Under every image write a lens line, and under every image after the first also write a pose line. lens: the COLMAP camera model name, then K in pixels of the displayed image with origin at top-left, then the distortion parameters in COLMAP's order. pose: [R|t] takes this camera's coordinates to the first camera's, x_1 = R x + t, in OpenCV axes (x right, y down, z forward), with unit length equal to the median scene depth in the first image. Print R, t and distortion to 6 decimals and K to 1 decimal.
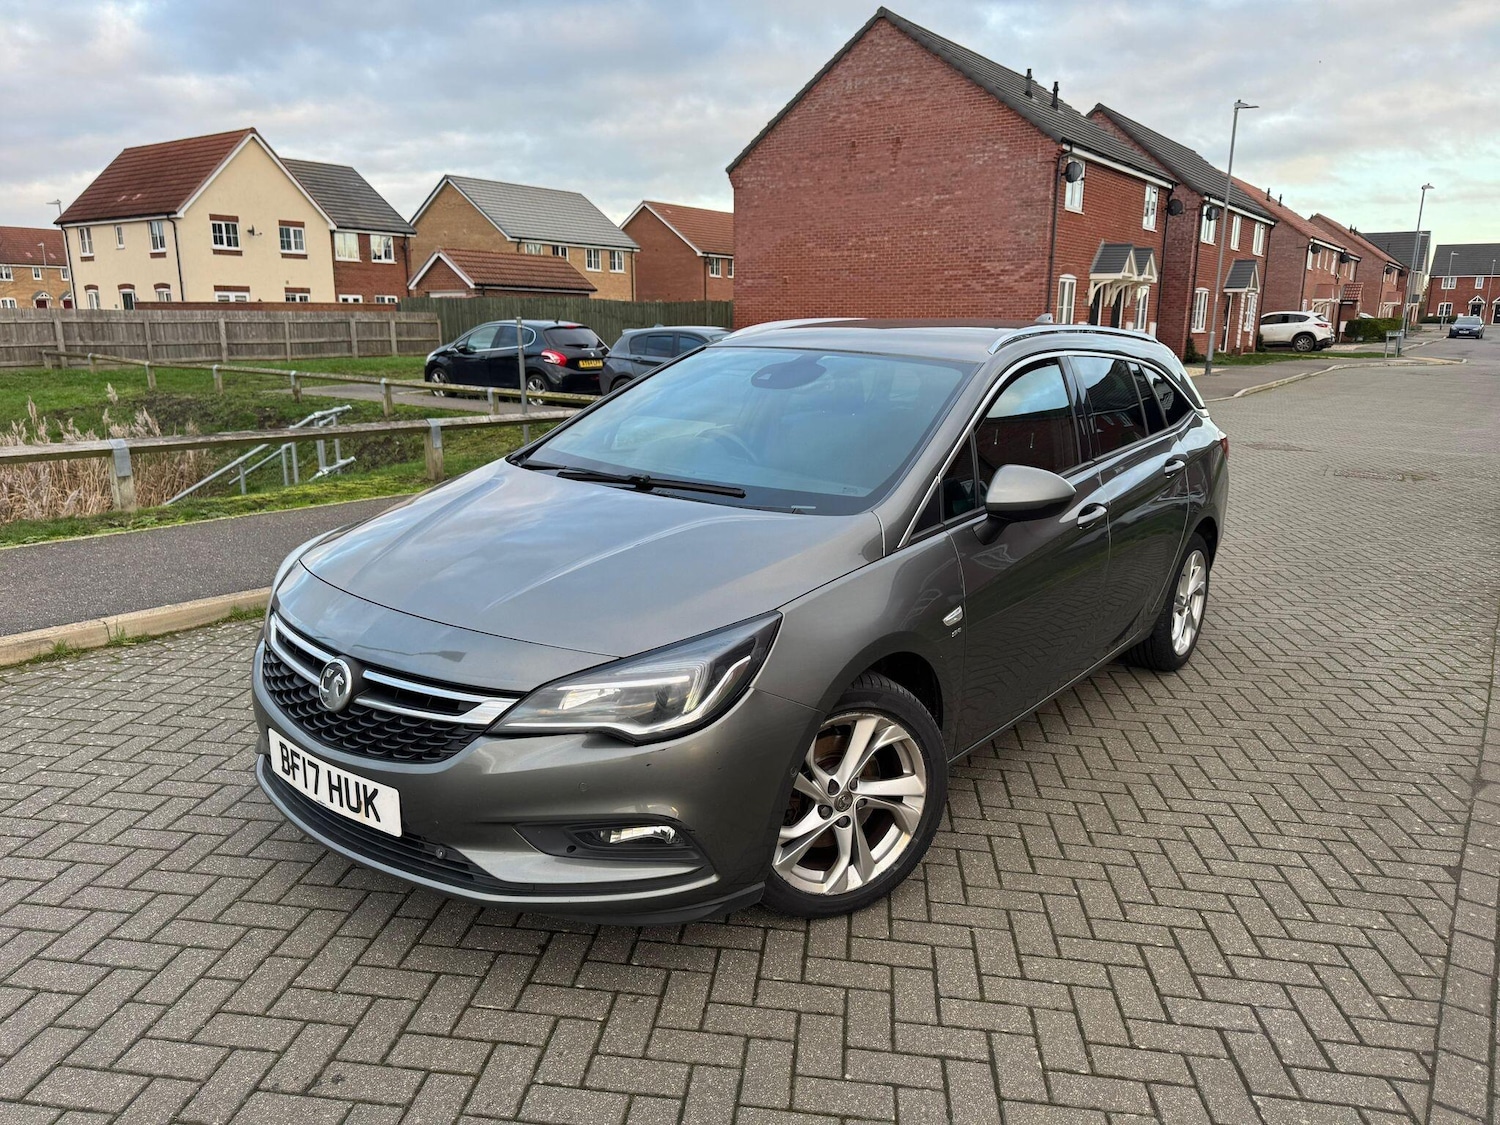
lens RADIAL K [[1064.4, 0, 752.5], [0, 1064.4, 586.5], [0, 0, 1]] dist [0.039261, -0.055354]
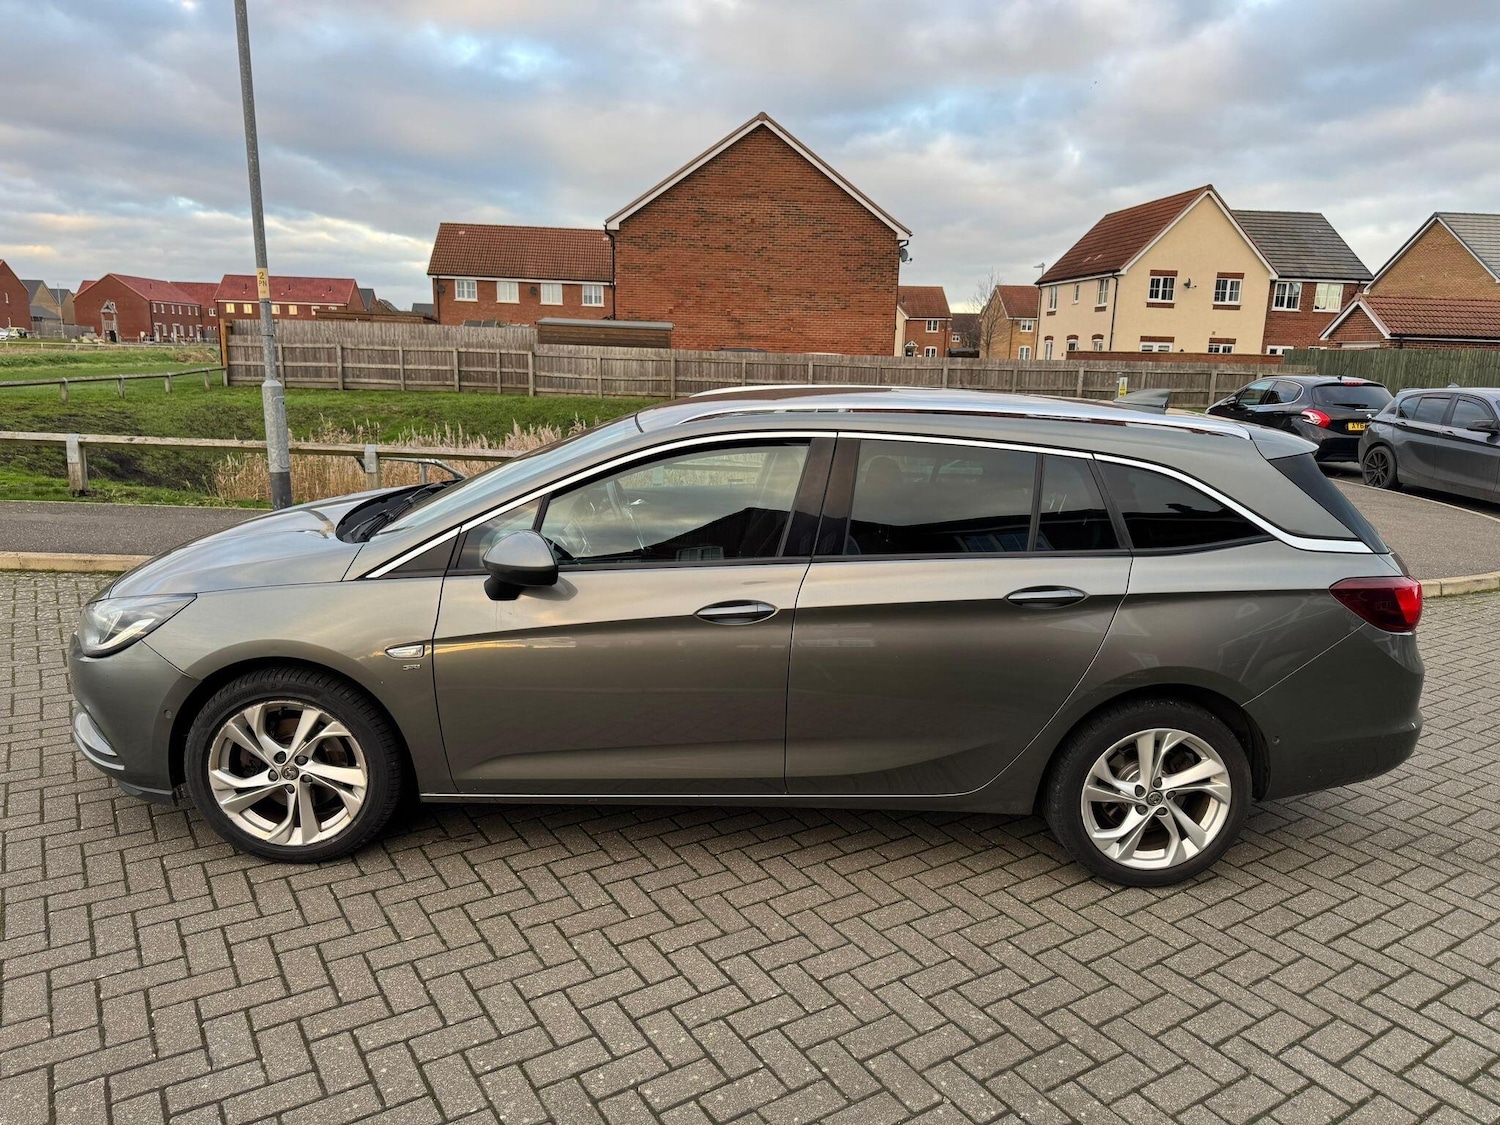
lens RADIAL K [[1063.9, 0, 750.9], [0, 1063.9, 582.8], [0, 0, 1]] dist [0.047653, -0.059483]
pose [[0.632883, 0.176482, -0.753865, 0.169387], [-0.211060, 0.976125, 0.051326, -0.023661], [0.744925, 0.126627, 0.655021, 0.072410]]
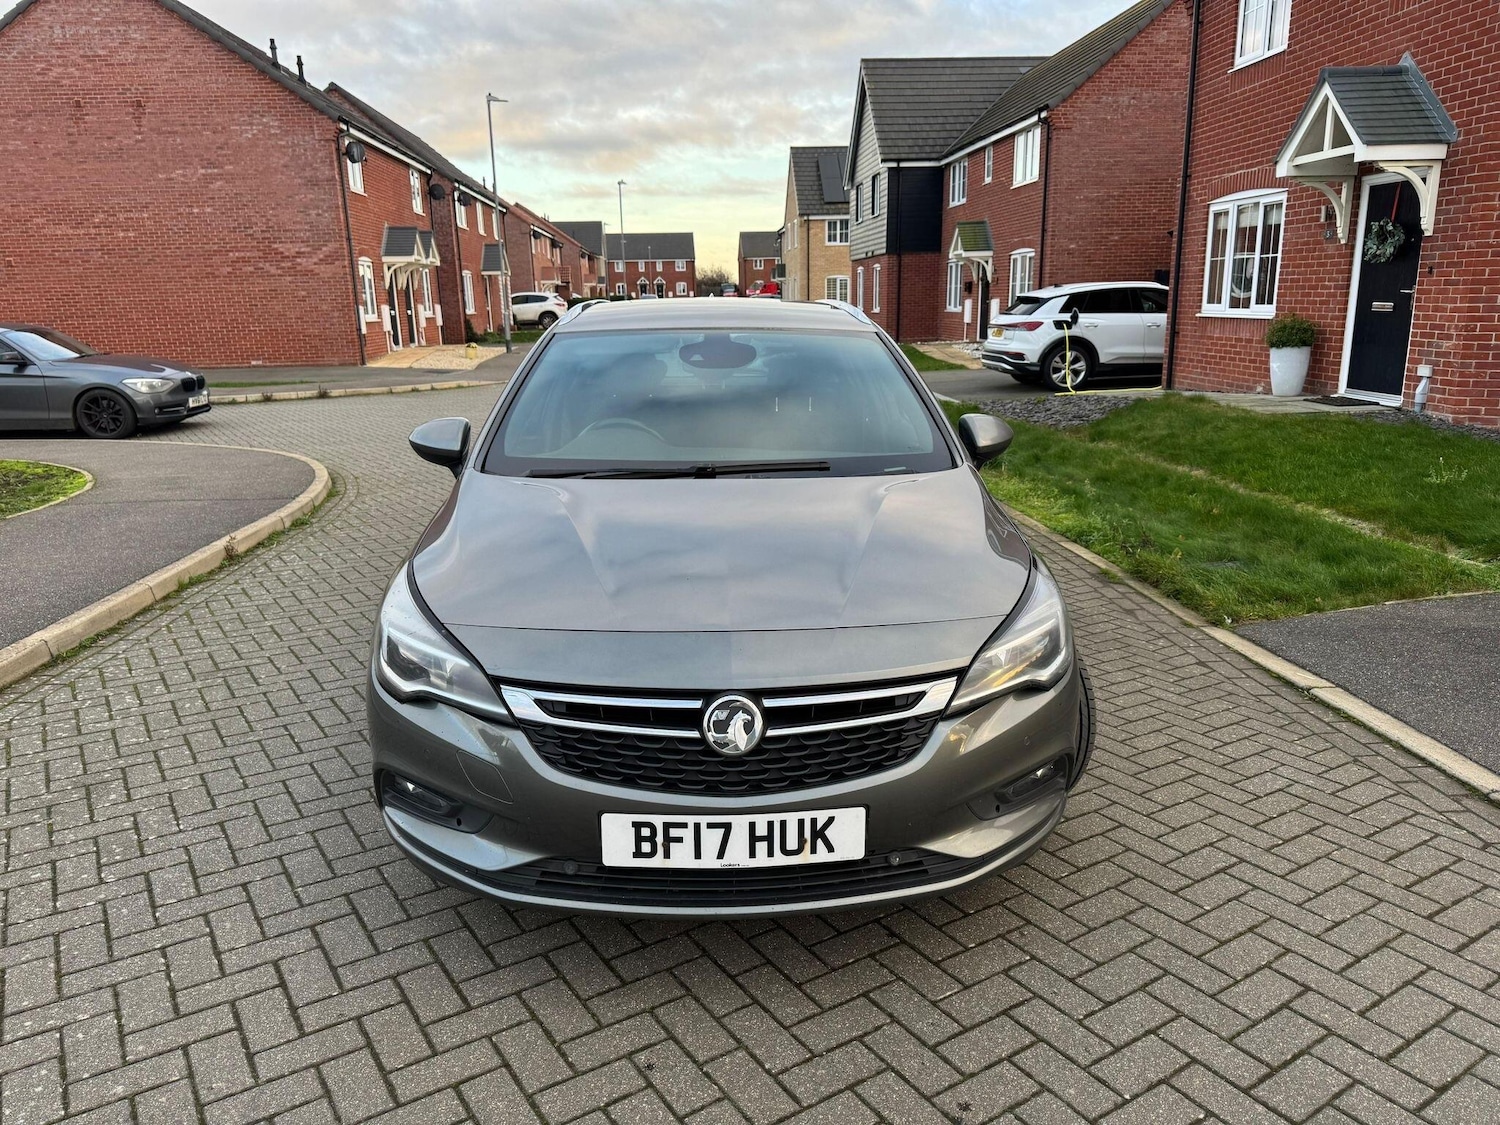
lens RADIAL K [[1066.9, 0, 744.1], [0, 1066.9, 582.2], [0, 0, 1]] dist [0.013066, -0.015890]
pose [[0.765543, -0.190009, 0.614687, -0.103382], [0.183740, 0.980174, 0.074153, -0.009555], [-0.616590, 0.056175, 0.785278, 0.036539]]
